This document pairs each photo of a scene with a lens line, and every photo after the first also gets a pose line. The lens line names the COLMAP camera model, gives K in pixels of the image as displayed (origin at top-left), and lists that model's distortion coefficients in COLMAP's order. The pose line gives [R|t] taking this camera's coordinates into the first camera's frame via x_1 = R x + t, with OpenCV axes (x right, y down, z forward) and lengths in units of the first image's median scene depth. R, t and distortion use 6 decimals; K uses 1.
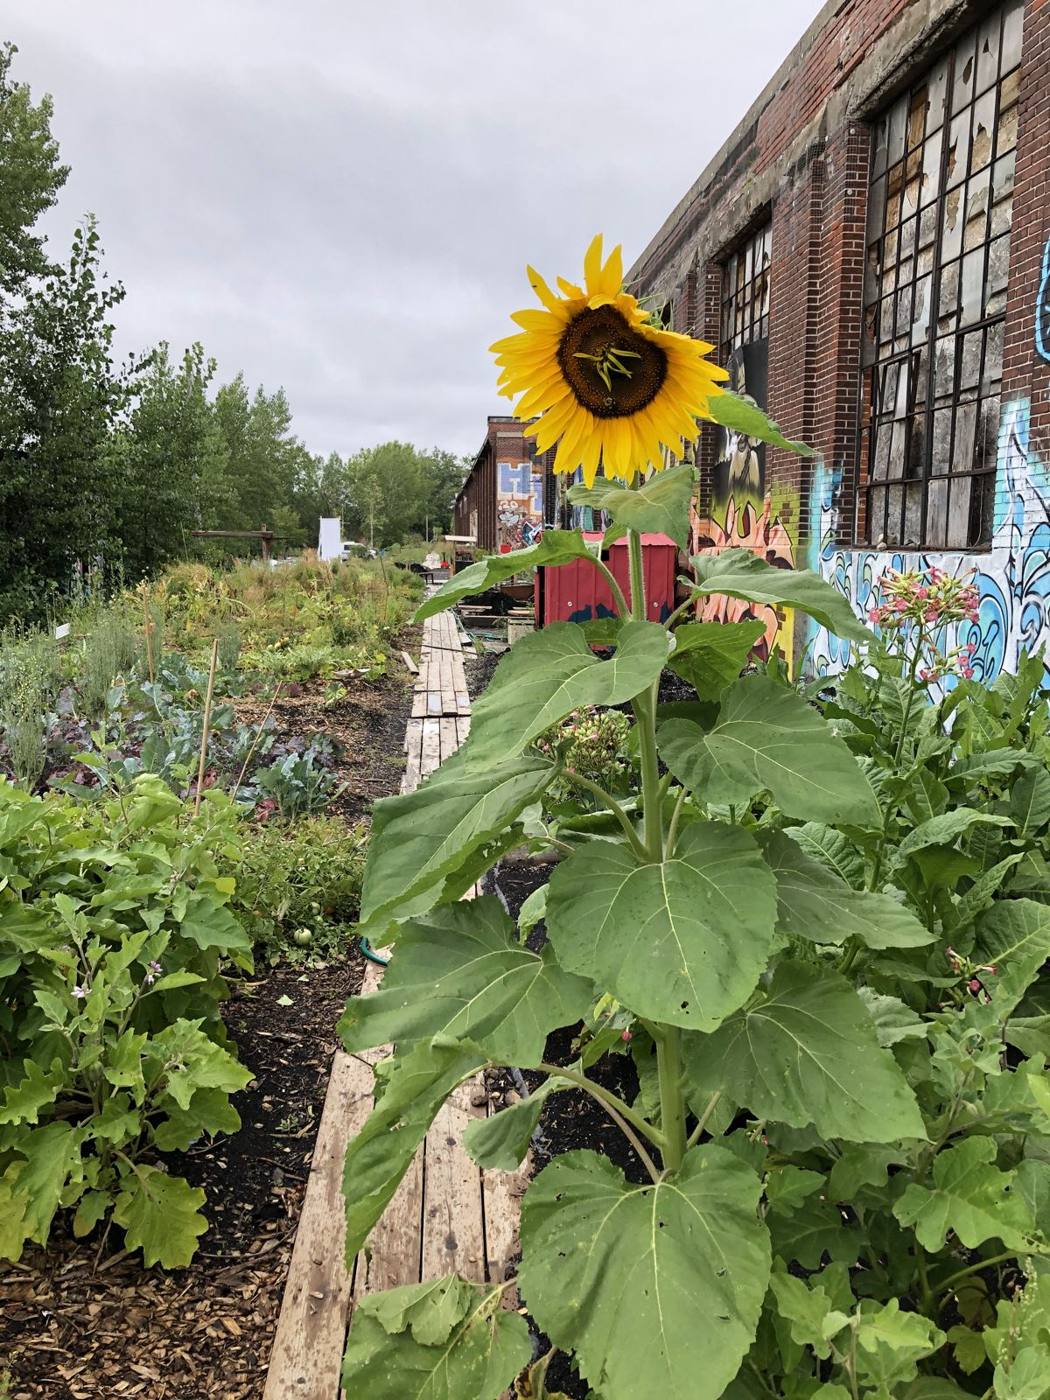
lens RADIAL K [[958.5, 0, 525.0], [0, 958.5, 700.0], [0, 0, 1]] dist [-0.038079, 0.000491]
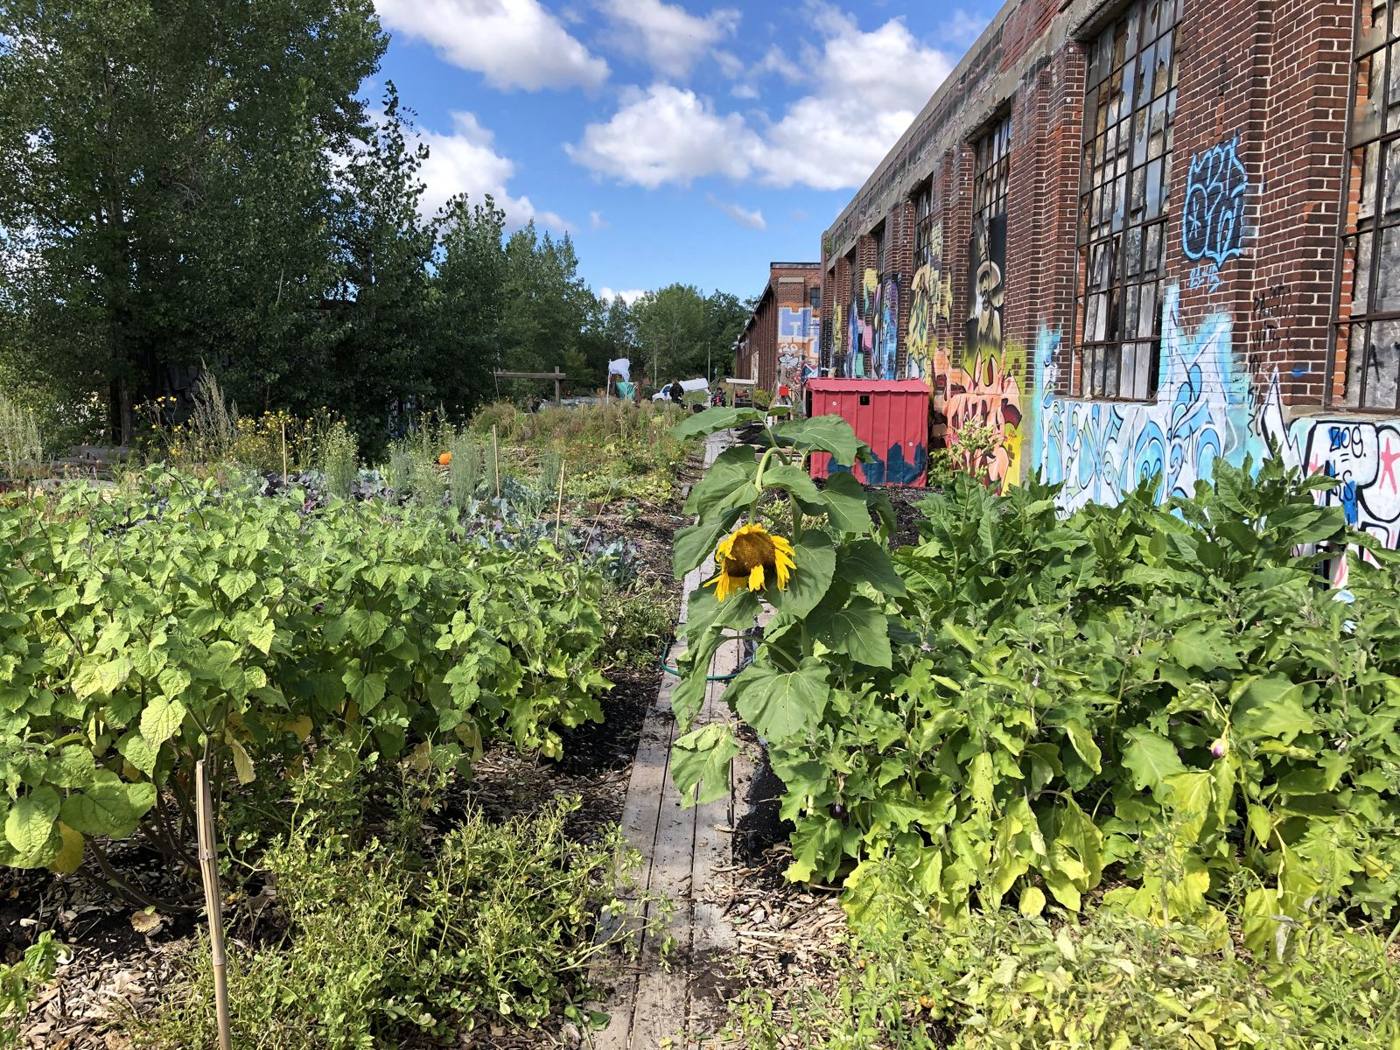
lens RADIAL K [[958.5, 0, 700.0], [0, 958.5, 525.0], [0, 0, 1]] dist [-0.038079, 0.000491]
pose [[0.993939, 0.023012, -0.107495, 0.020062], [-0.024621, 0.999603, -0.013670, 0.025032], [0.107138, 0.016233, 0.994112, -0.214387]]
